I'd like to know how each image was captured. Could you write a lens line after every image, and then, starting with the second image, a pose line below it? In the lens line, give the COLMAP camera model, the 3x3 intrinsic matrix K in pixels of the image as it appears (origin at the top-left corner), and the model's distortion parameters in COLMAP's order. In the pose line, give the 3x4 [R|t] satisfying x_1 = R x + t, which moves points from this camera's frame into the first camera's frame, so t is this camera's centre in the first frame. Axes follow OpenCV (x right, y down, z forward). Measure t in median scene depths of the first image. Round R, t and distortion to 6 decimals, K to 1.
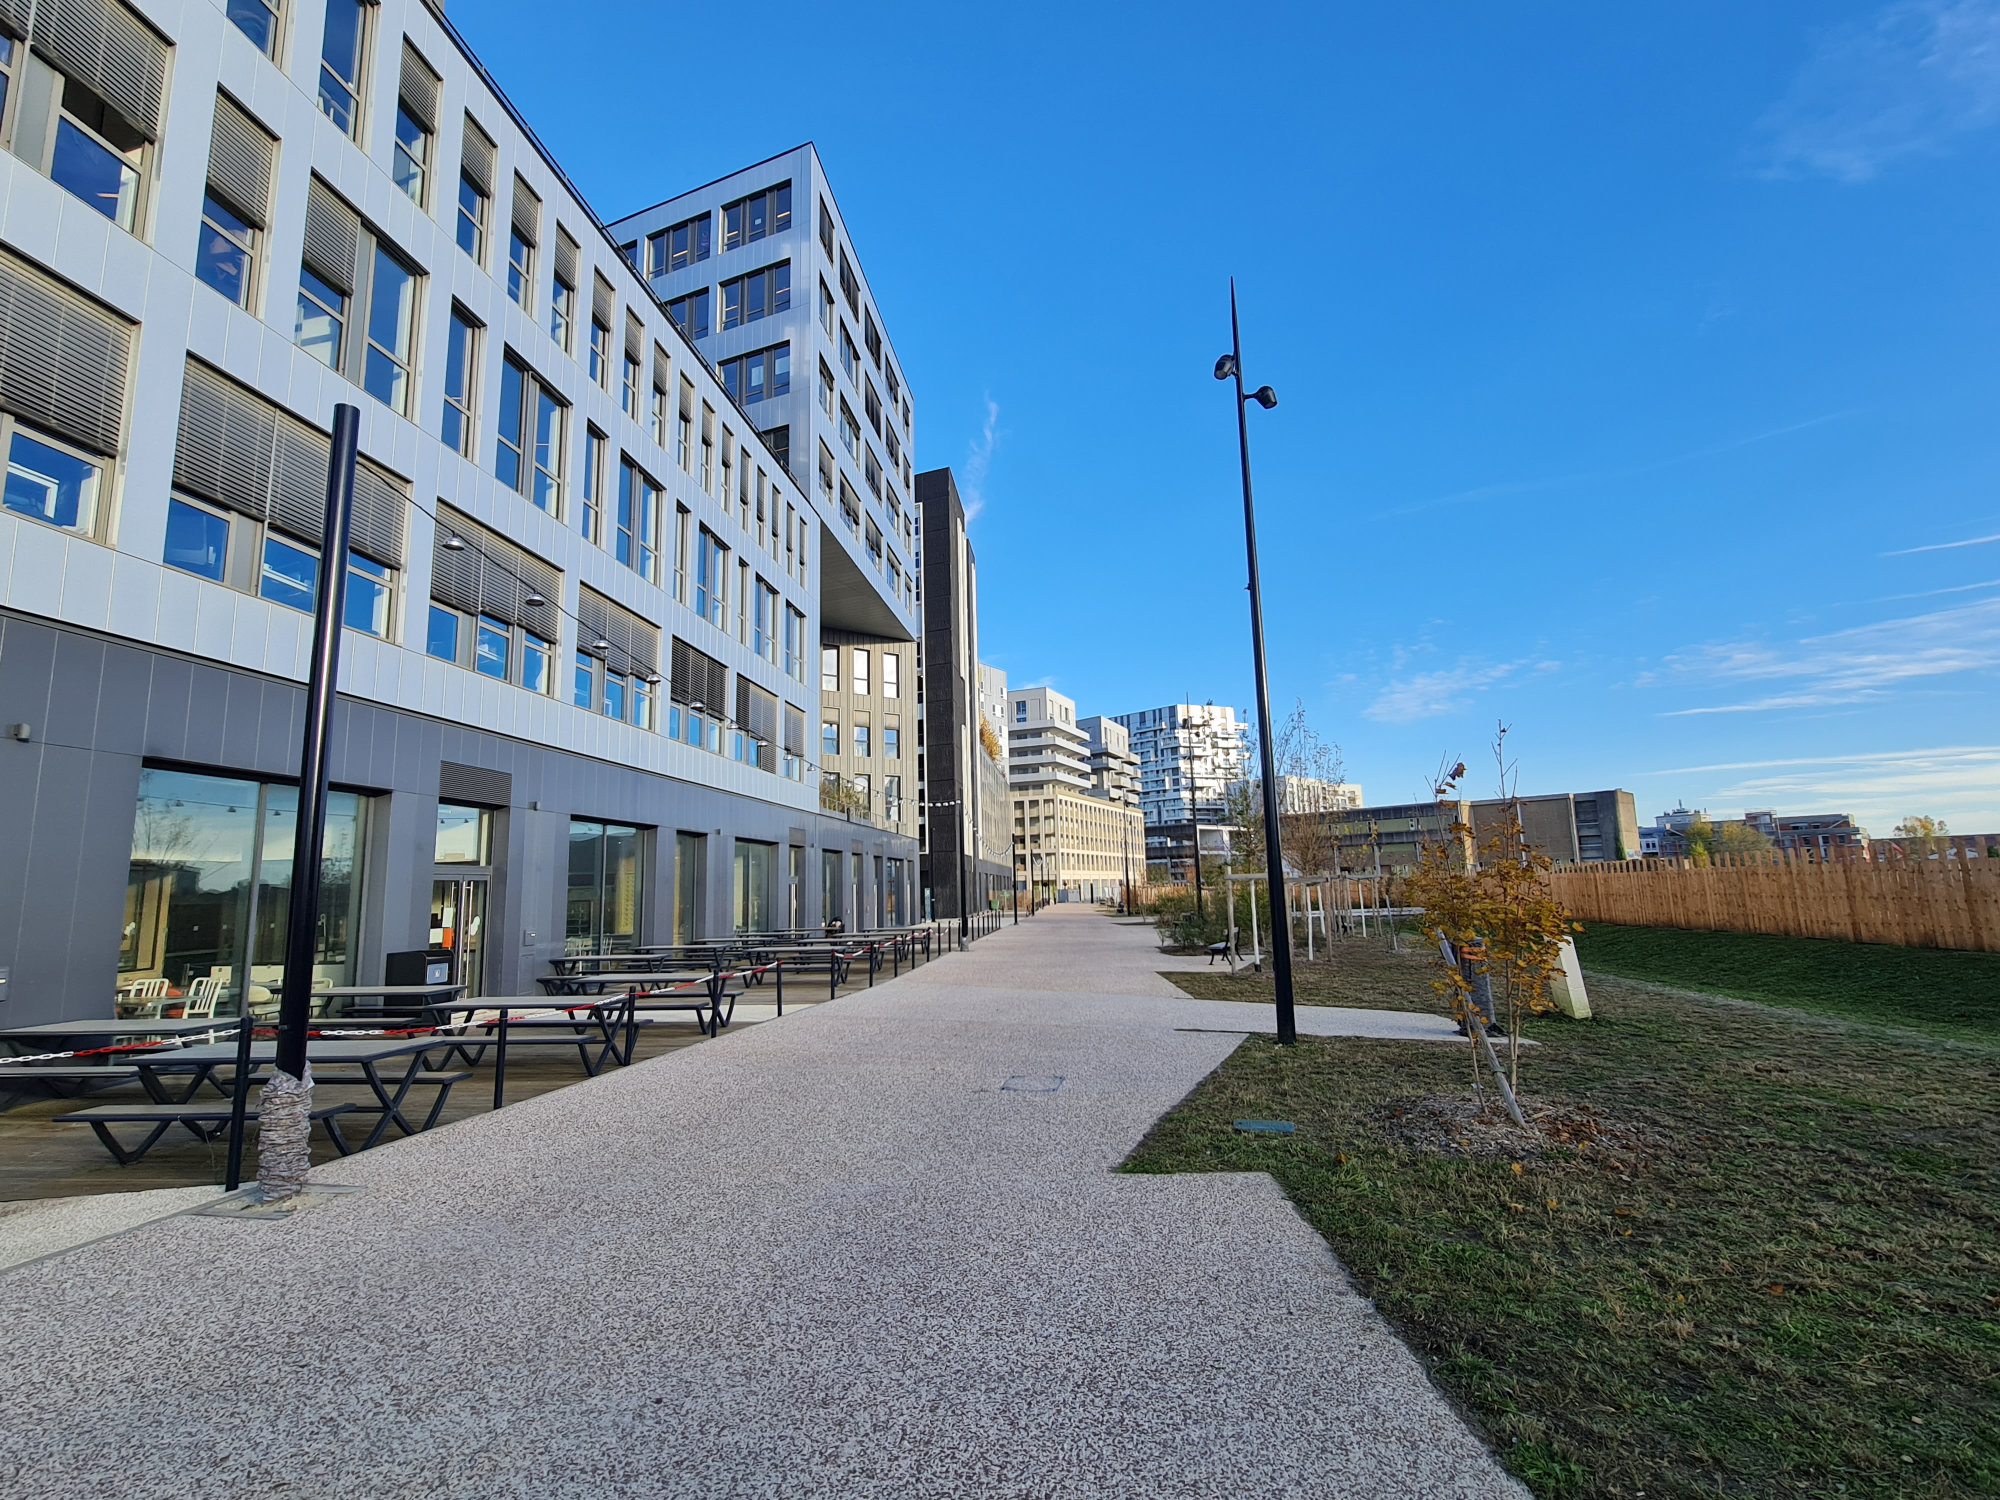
lens RADIAL K [[965.0, 0, 1000.0], [0, 965.0, 750.0], [0, 0, 1]] dist [-0.000700, -0.000003]
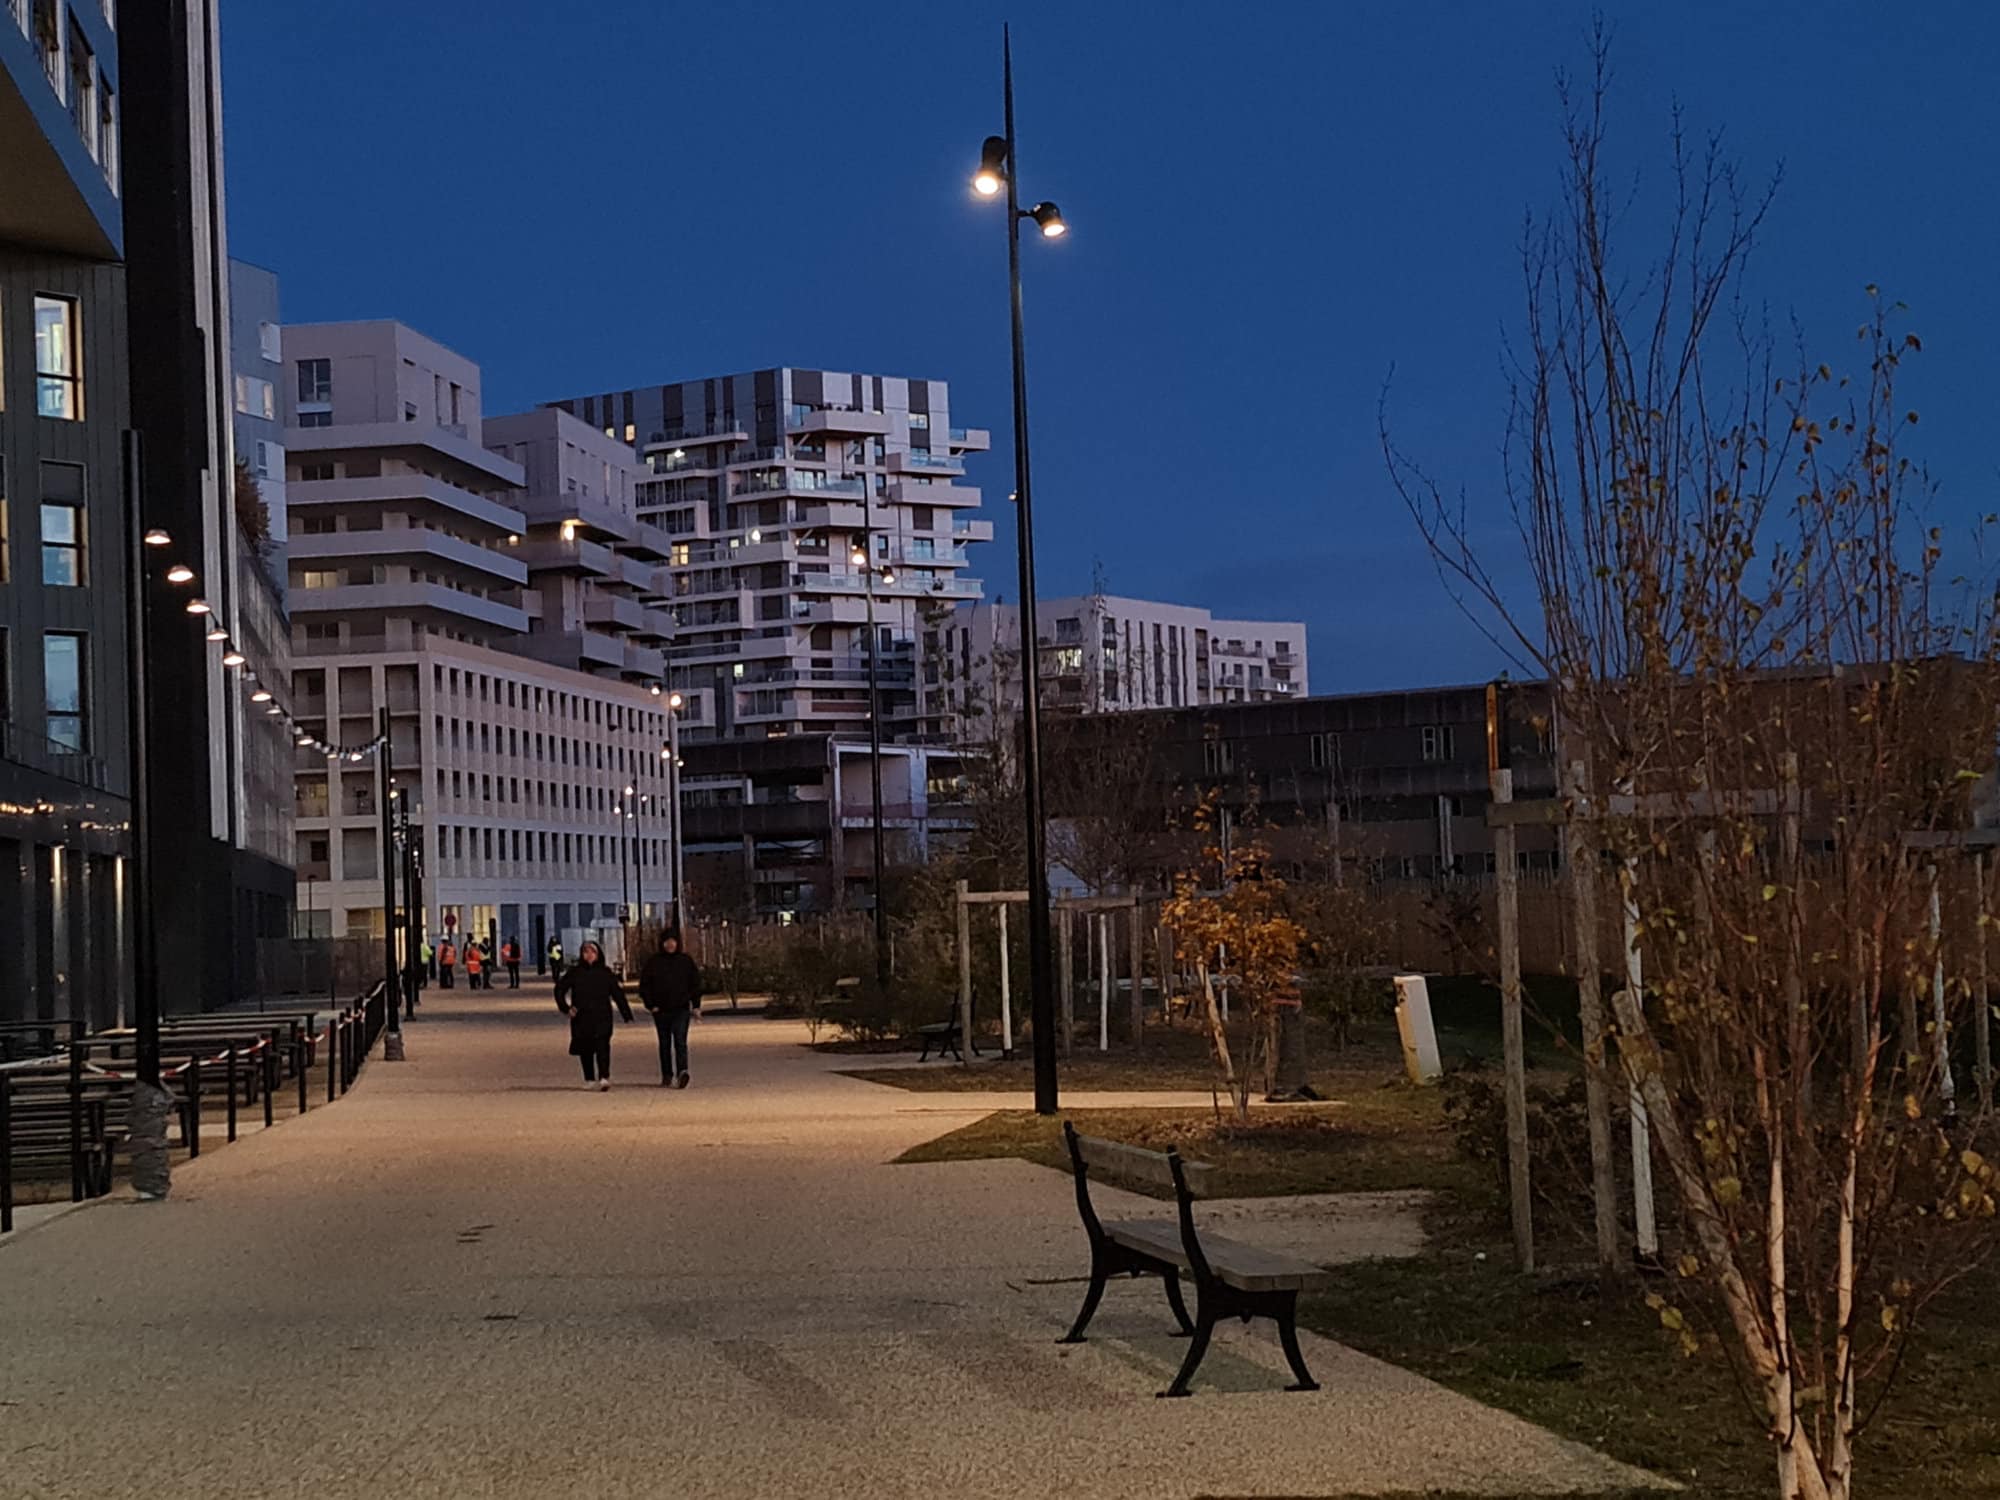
lens RADIAL K [[3276.1, 0, 1000.0], [0, 3276.1, 750.0], [0, 0, 1]] dist [0.132280, 0.008357]
pose [[0.966953, 0.007249, 0.254852, -0.034003], [-0.029039, 0.996222, 0.081841, -0.015968], [-0.253296, -0.086537, 0.963510, -0.124249]]
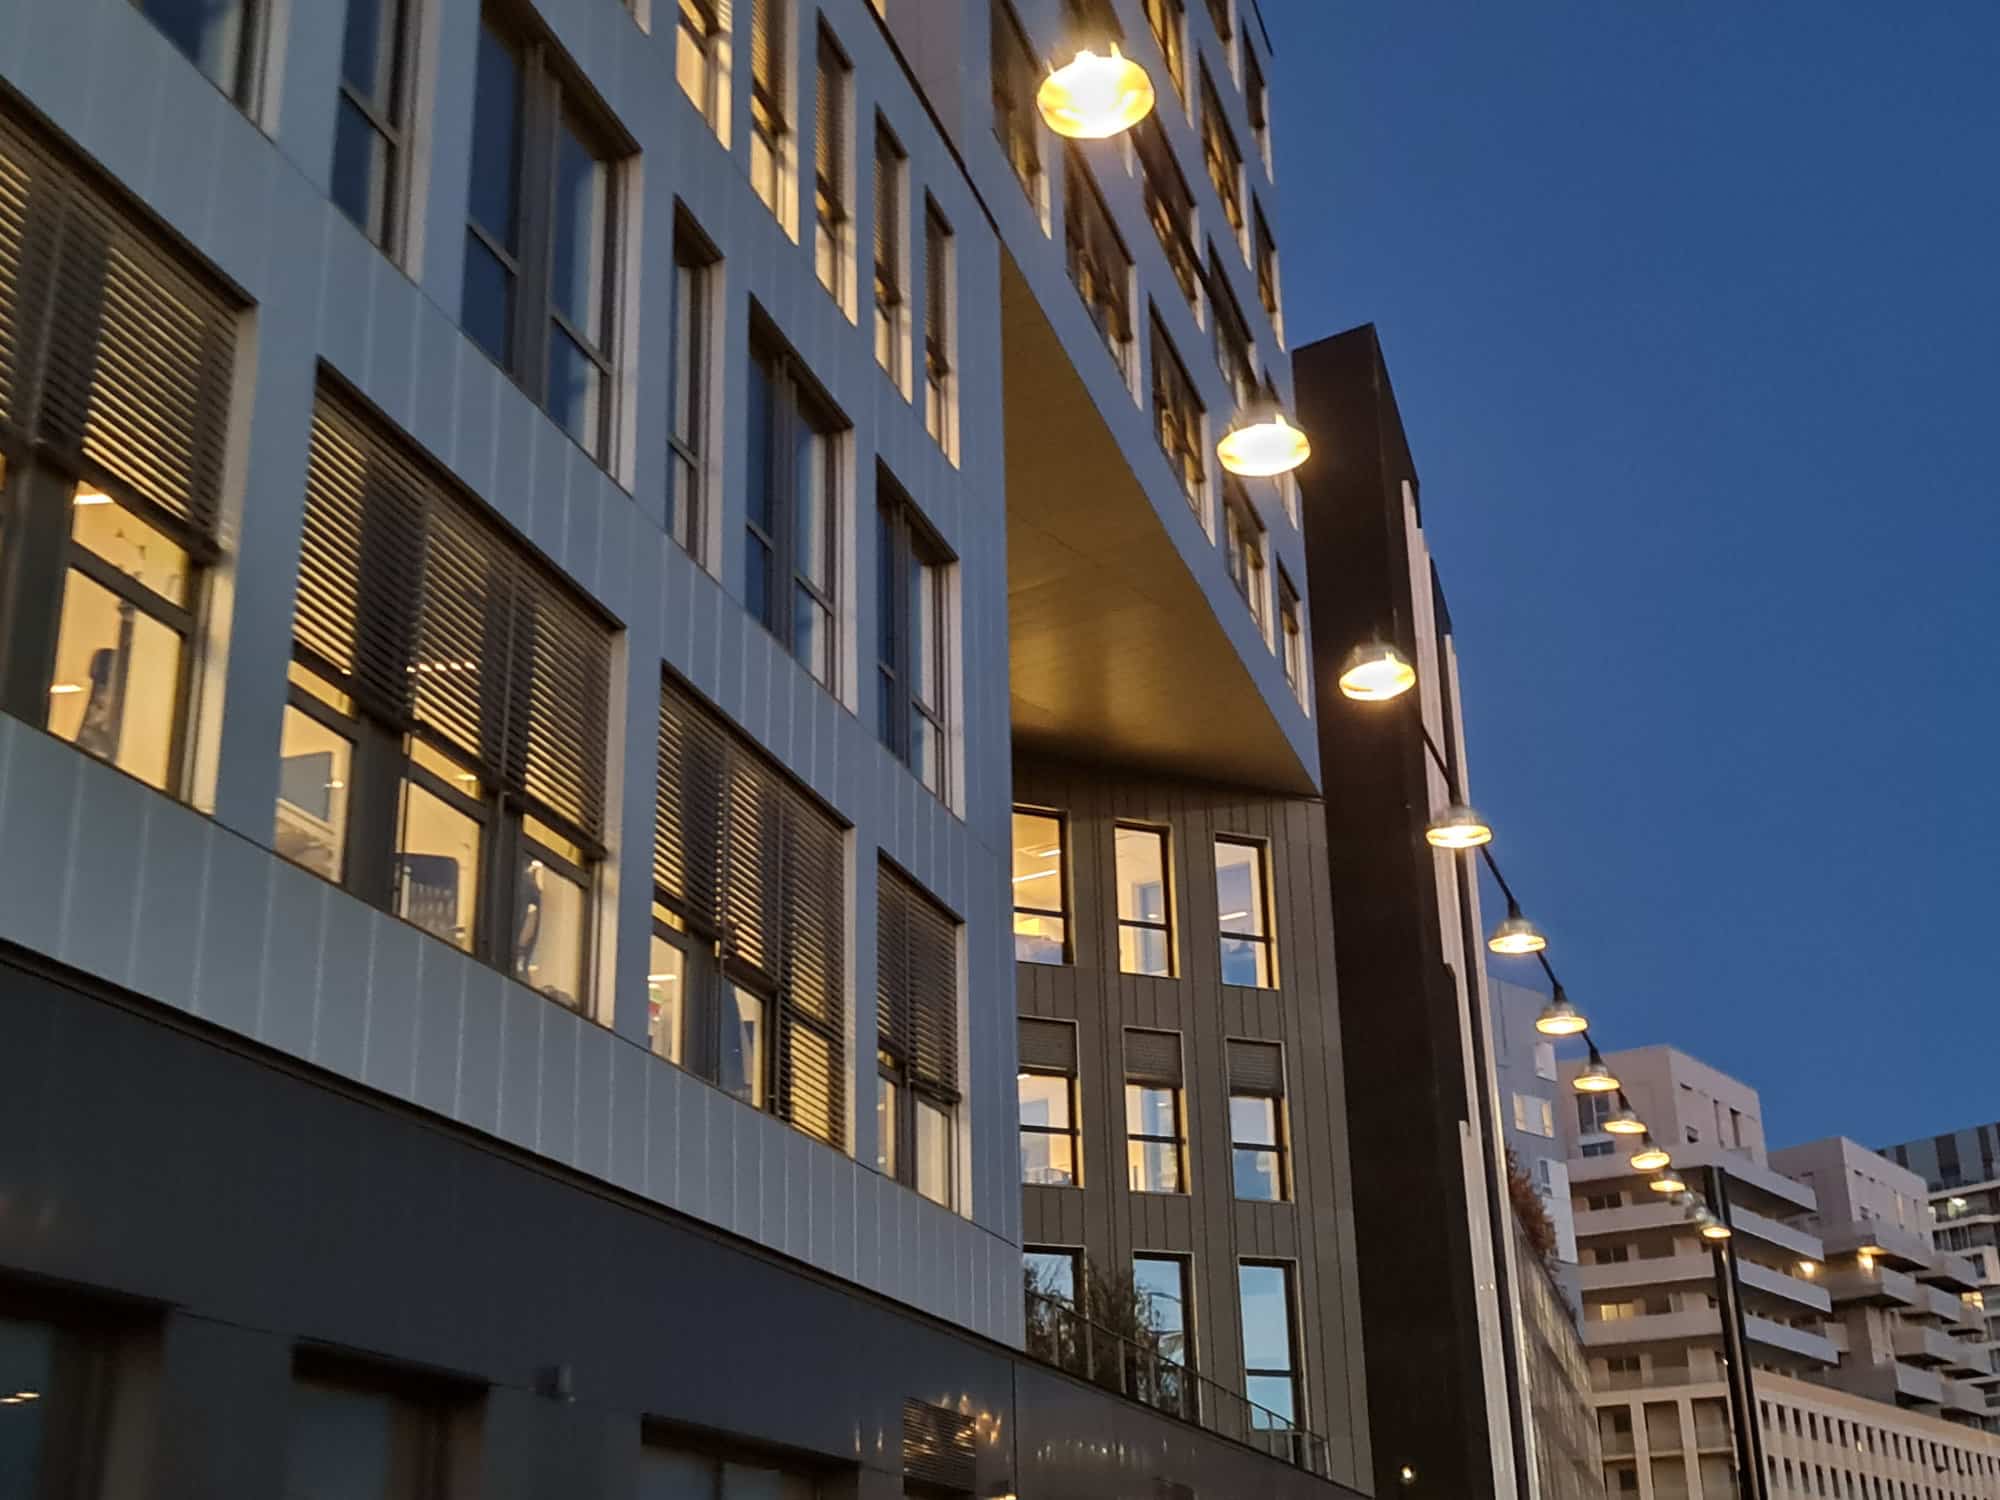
lens RADIAL K [[2520.1, 0, 1000.0], [0, 2520.1, 750.0], [0, 0, 1]] dist [0.021503, 0.037332]
pose [[0.983186, -0.061422, -0.171965, -0.020230], [0.023116, 0.976021, -0.216447, 0.015528], [0.181136, 0.208833, 0.961030, 0.096371]]
